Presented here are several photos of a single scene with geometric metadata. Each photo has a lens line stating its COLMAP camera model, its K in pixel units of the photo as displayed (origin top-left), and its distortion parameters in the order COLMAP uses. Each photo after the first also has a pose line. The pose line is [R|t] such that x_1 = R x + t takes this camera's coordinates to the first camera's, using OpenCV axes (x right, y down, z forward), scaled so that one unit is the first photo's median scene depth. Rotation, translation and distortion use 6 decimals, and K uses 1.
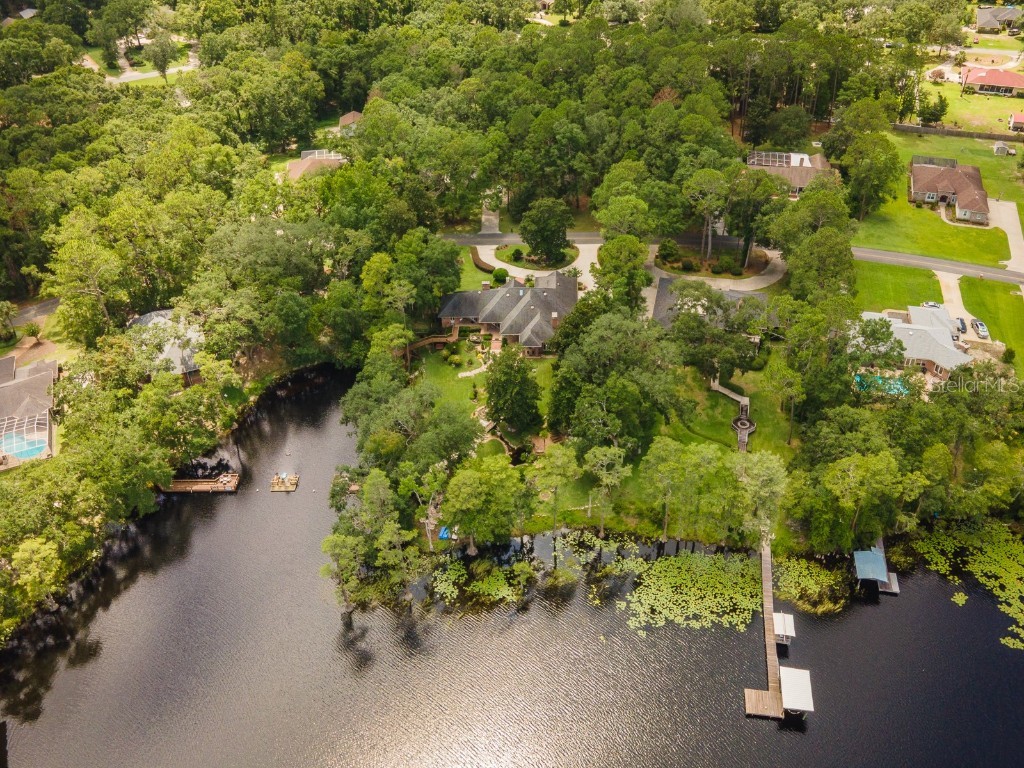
lens RADIAL K [[886.3, 0, 548.1], [0, 886.3, 329.2], [0, 0, 1]] dist [0.028361, 0.009083]
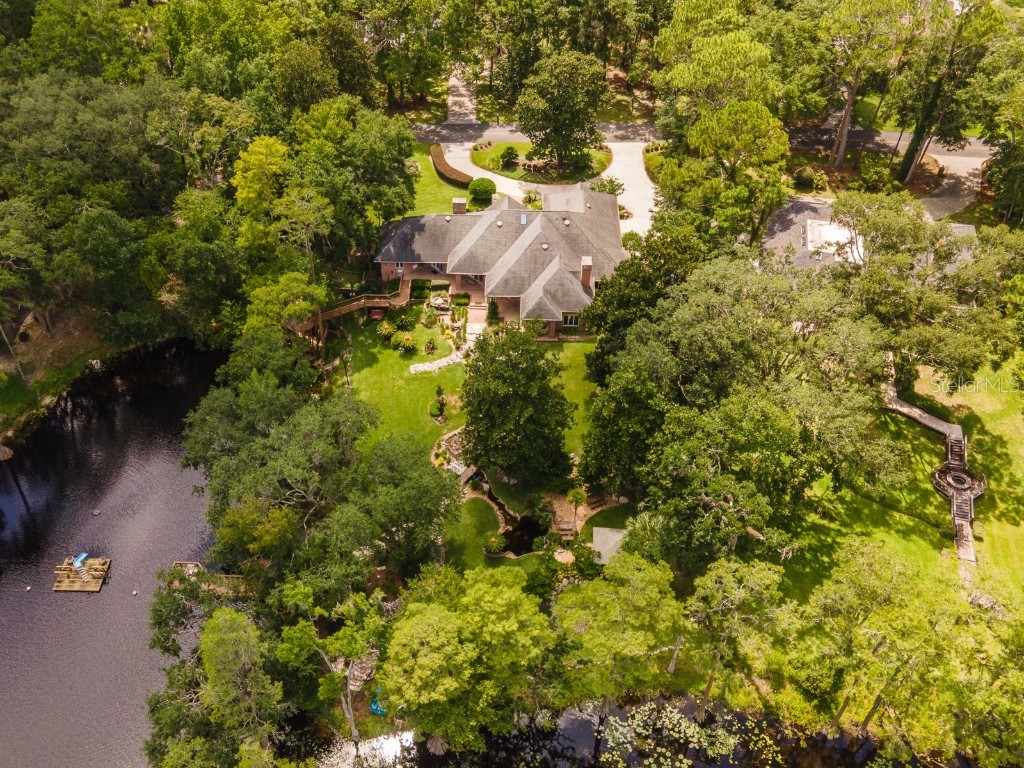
lens RADIAL K [[910.6, 0, 454.7], [0, 910.6, 432.6], [0, 0, 1]] dist [0.029473, -0.002155]
pose [[0.998755, 0.025641, -0.042796, -0.048934], [-0.018197, 0.985948, 0.166059, -0.004005], [0.046453, -0.165074, 0.985187, 0.443483]]
